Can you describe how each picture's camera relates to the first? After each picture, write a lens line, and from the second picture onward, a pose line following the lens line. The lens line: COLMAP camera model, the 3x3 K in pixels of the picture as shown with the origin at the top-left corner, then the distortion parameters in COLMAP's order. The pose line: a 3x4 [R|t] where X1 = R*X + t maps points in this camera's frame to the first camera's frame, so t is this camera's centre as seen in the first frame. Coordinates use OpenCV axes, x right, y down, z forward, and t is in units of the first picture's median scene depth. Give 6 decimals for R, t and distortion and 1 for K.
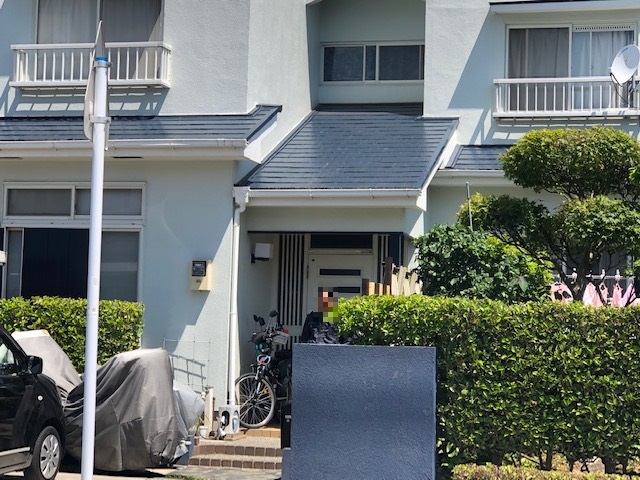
lens RADIAL K [[1454.5, 0, 321.3], [0, 1454.5, 240.0], [0, 0, 1]] dist [0.041280, 0.000000]
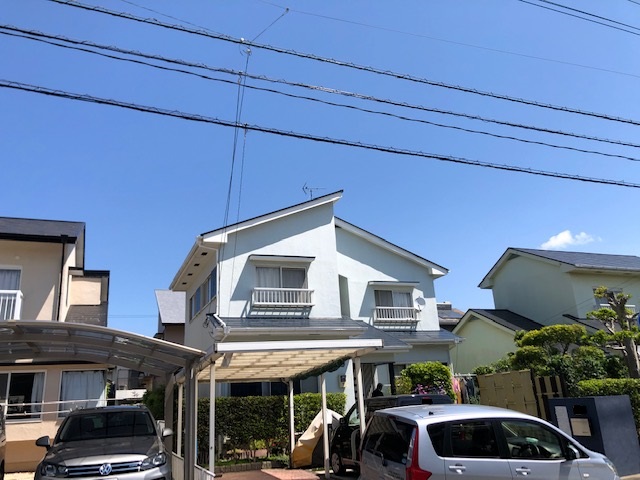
lens RADIAL K [[529.0, 0, 320.9], [0, 529.0, 240.0], [0, 0, 1]] dist [0.038469, -0.003321]
pose [[0.826078, 0.097952, 0.554979, -0.630944], [0.037840, 0.972916, -0.228040, -0.003774], [-0.562285, 0.209379, 0.799998, 0.202948]]
